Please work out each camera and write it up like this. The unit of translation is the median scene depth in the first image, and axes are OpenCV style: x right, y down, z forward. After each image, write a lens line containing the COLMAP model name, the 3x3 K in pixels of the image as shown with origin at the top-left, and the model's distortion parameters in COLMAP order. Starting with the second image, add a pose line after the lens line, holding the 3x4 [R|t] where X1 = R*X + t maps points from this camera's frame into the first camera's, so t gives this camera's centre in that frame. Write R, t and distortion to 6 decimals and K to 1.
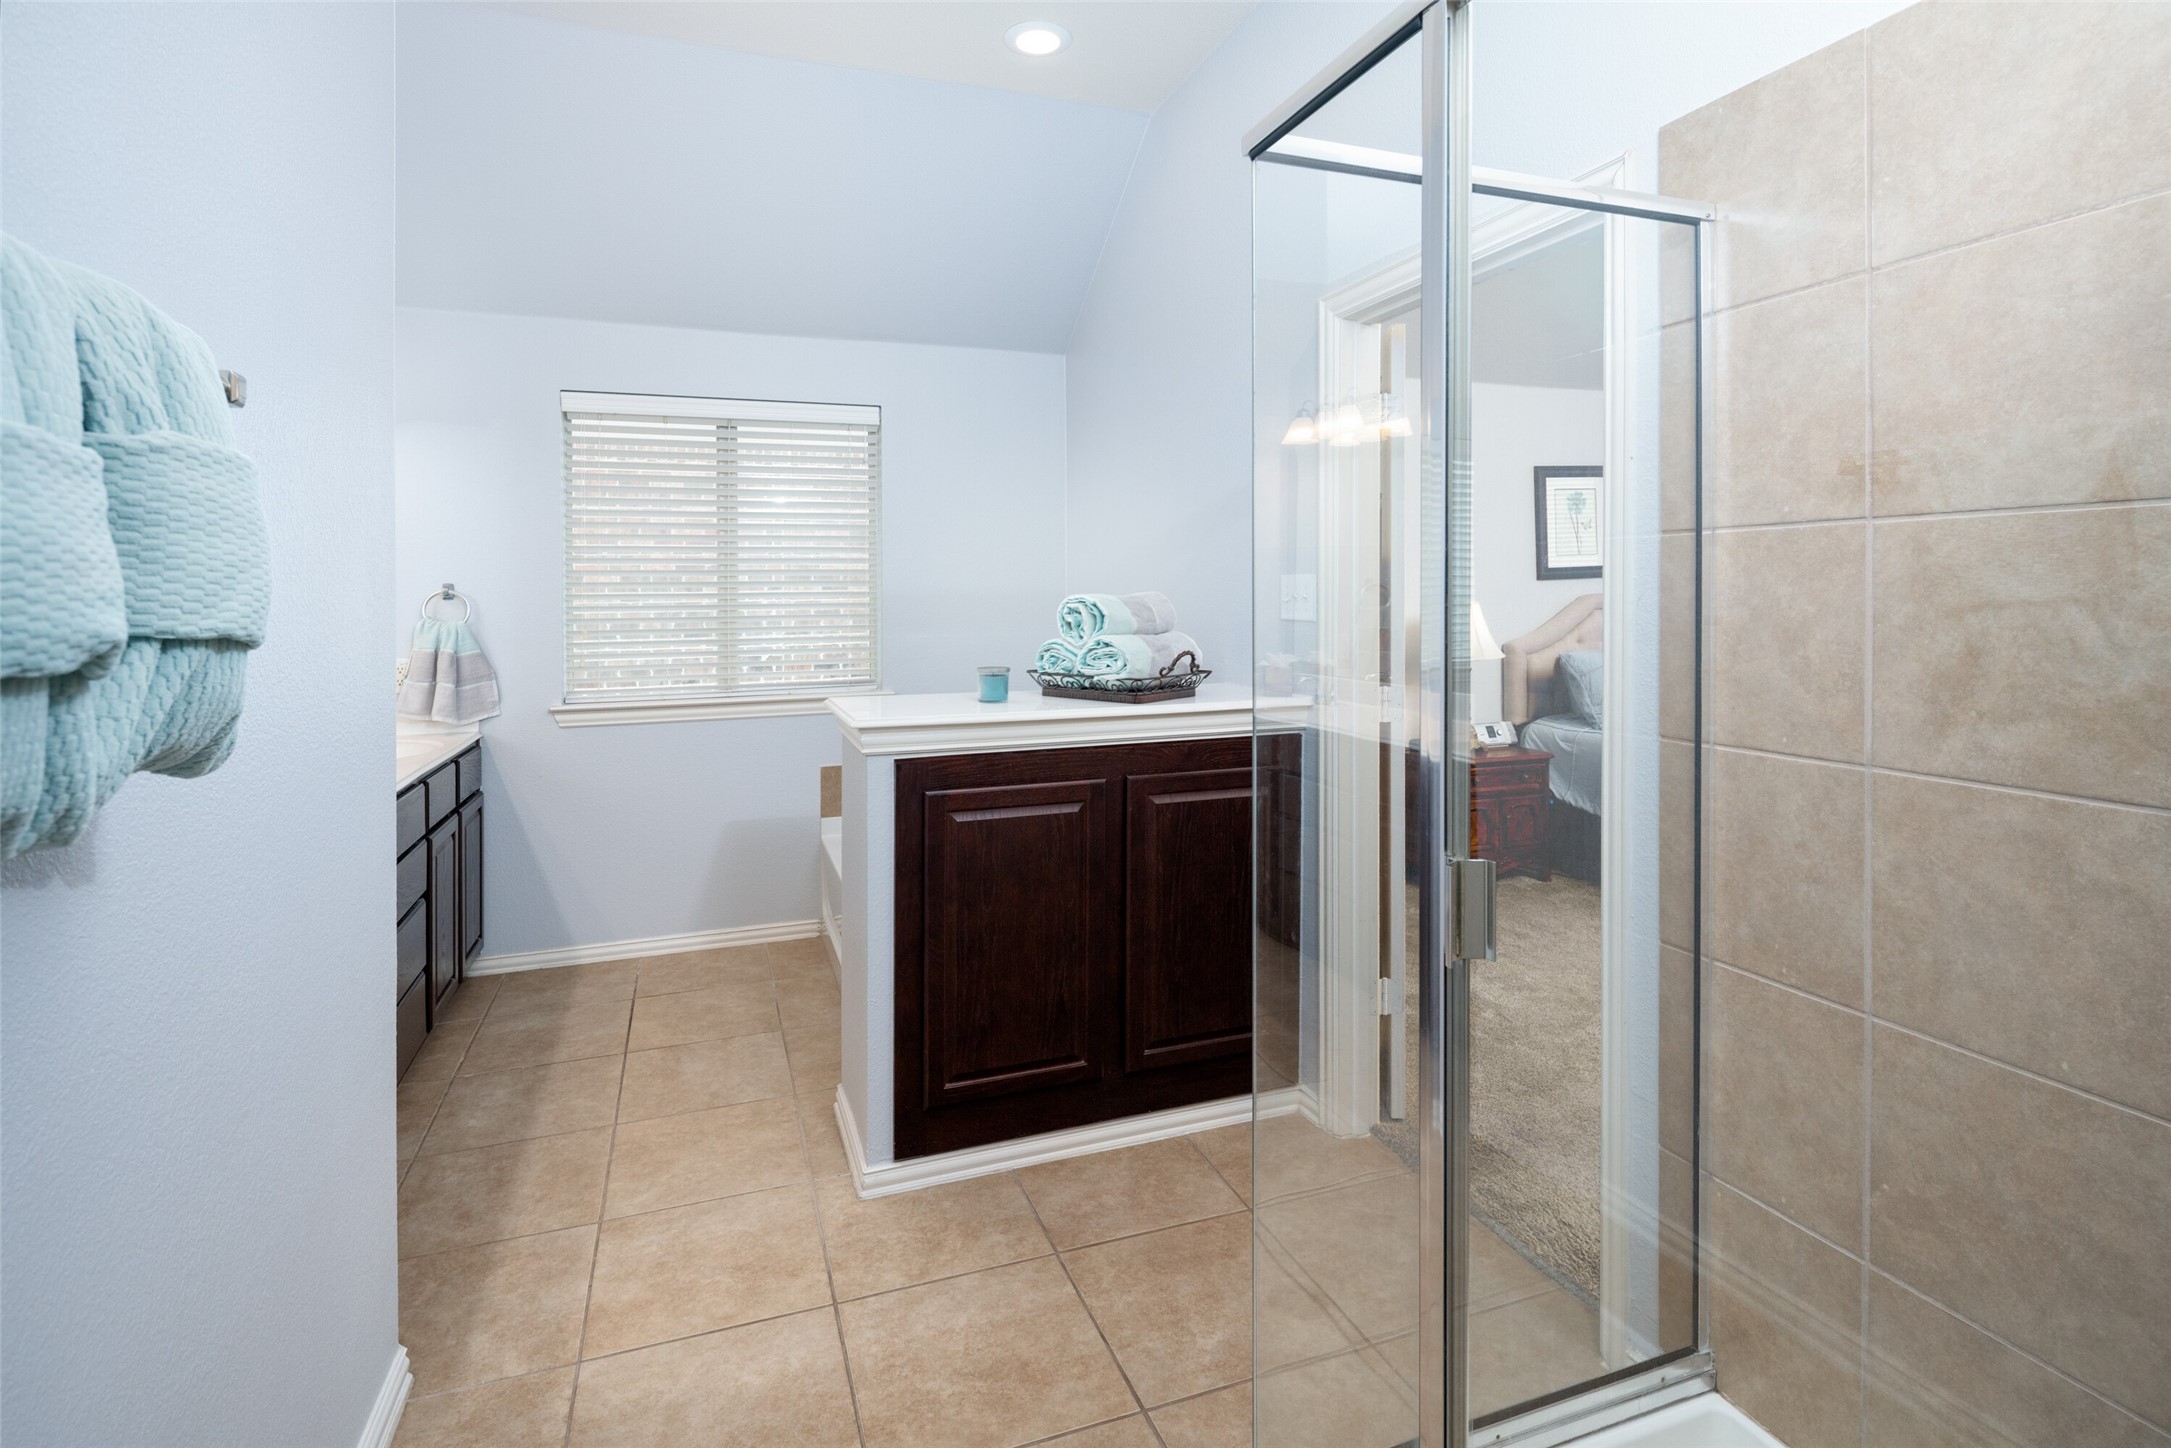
lens RADIAL K [[1043.6, 0, 1048.5], [0, 1043.6, 592.2], [0, 0, 1]] dist [0.002471, -0.002449]
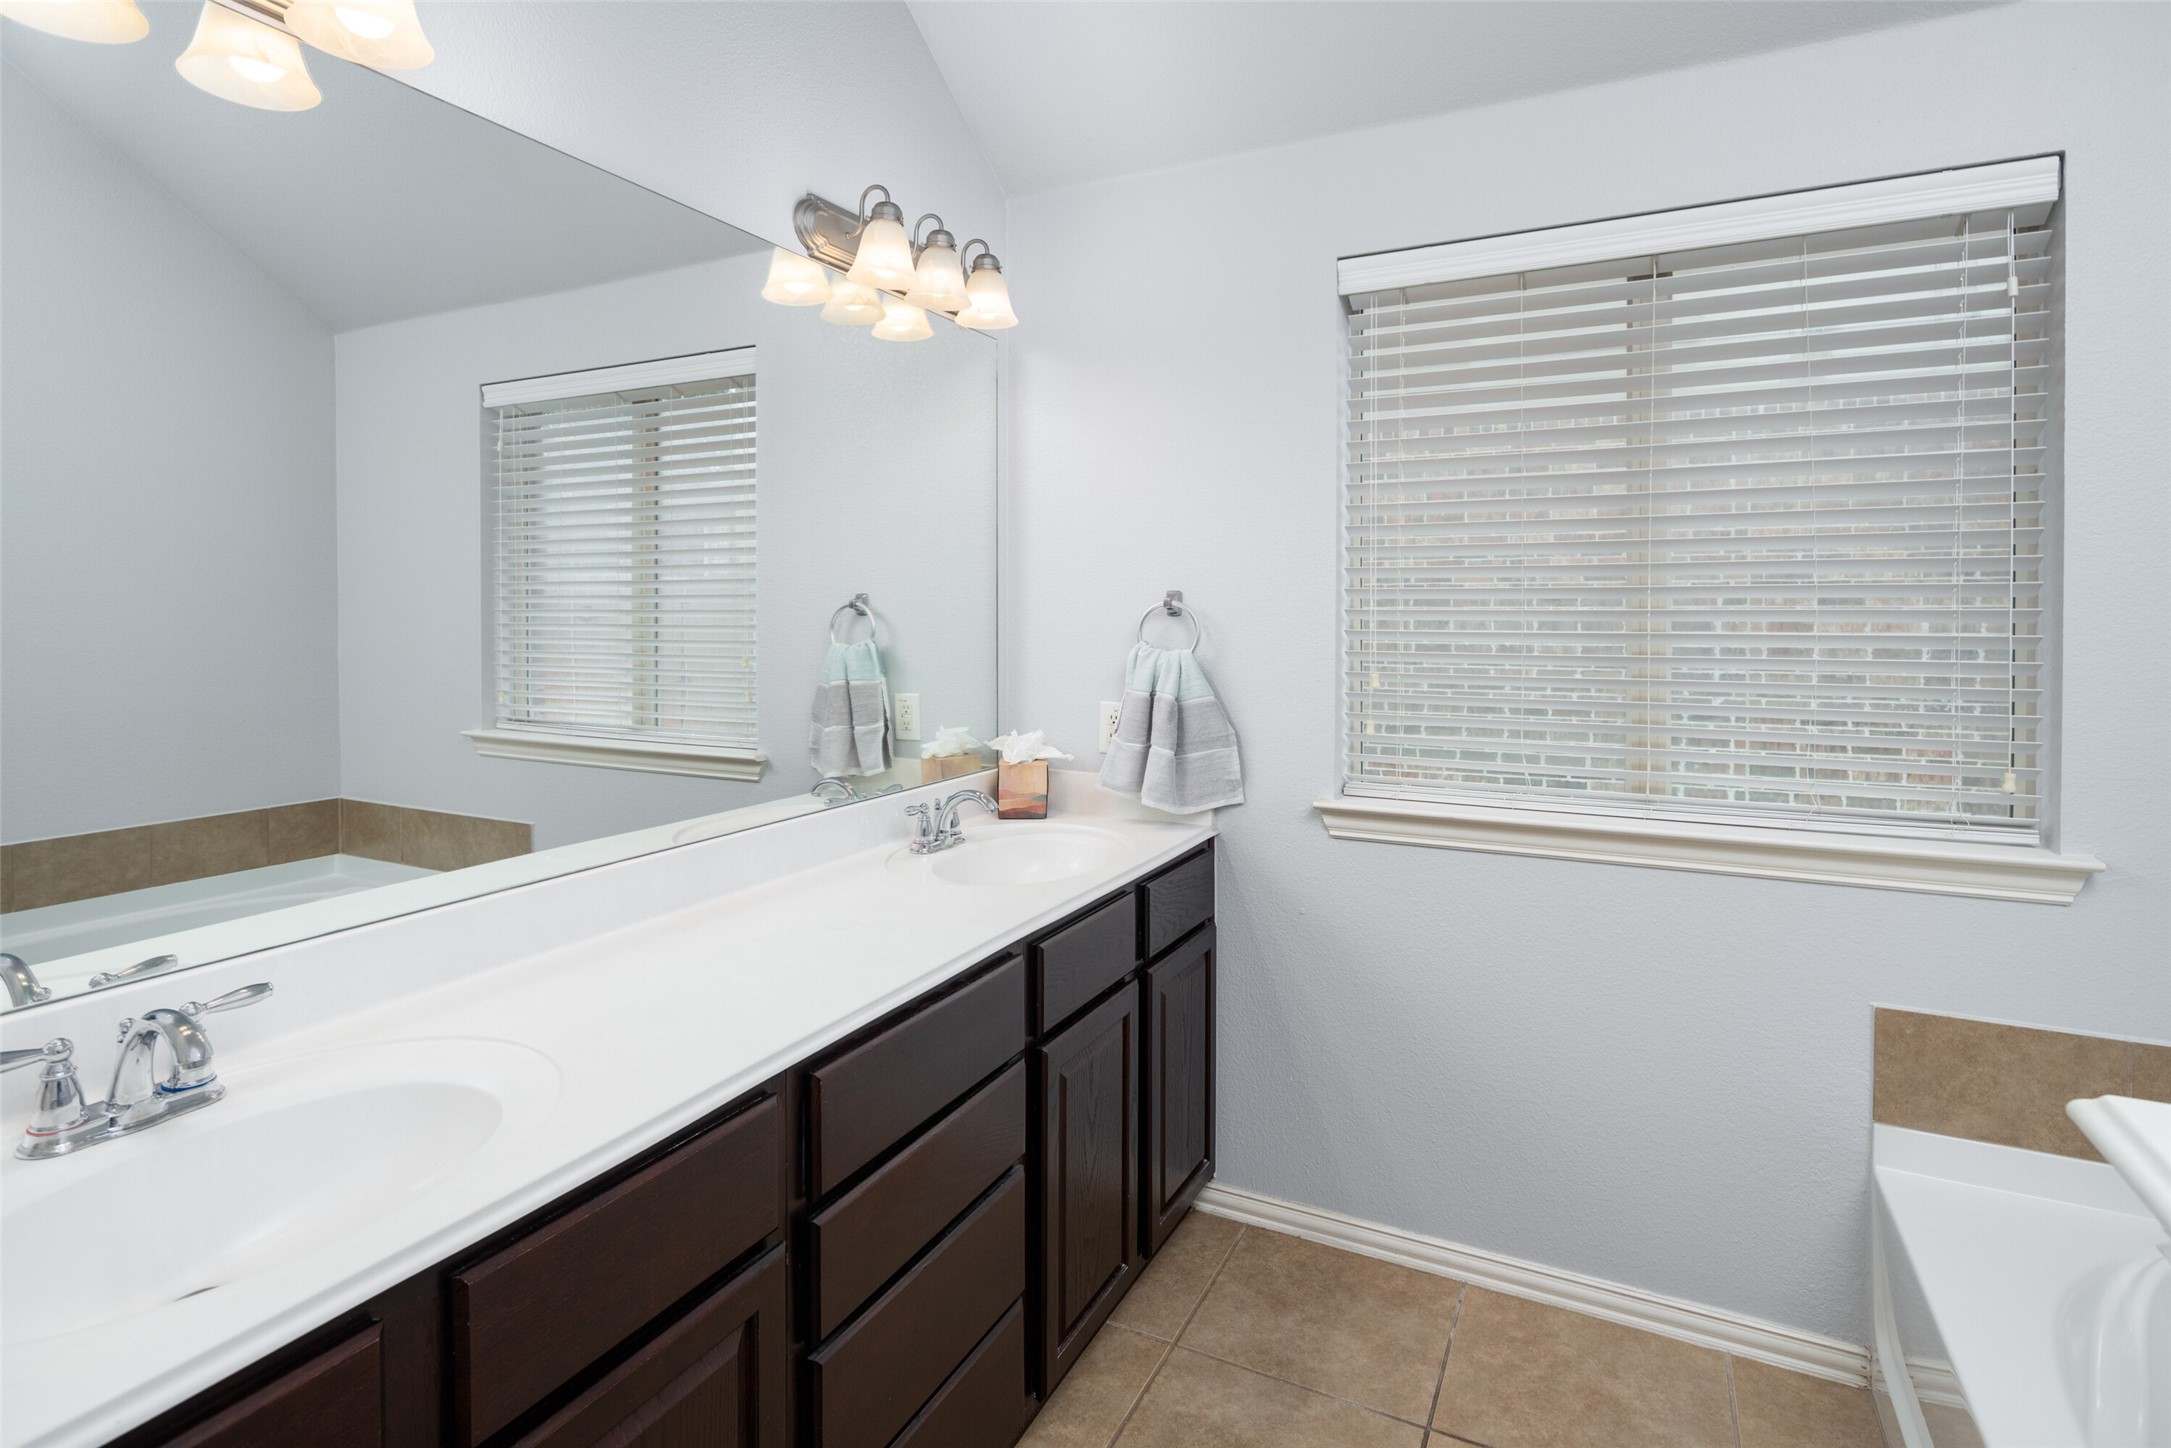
lens RADIAL K [[1043.6, 0, 1060.3], [0, 1043.6, 602.2], [0, 0, 1]] dist [0.002471, -0.002449]
pose [[0.680570, 0.007021, -0.732649, -0.149372], [-0.008976, 0.999959, 0.001244, -0.001633], [0.732628, 0.005729, 0.680605, 0.510725]]
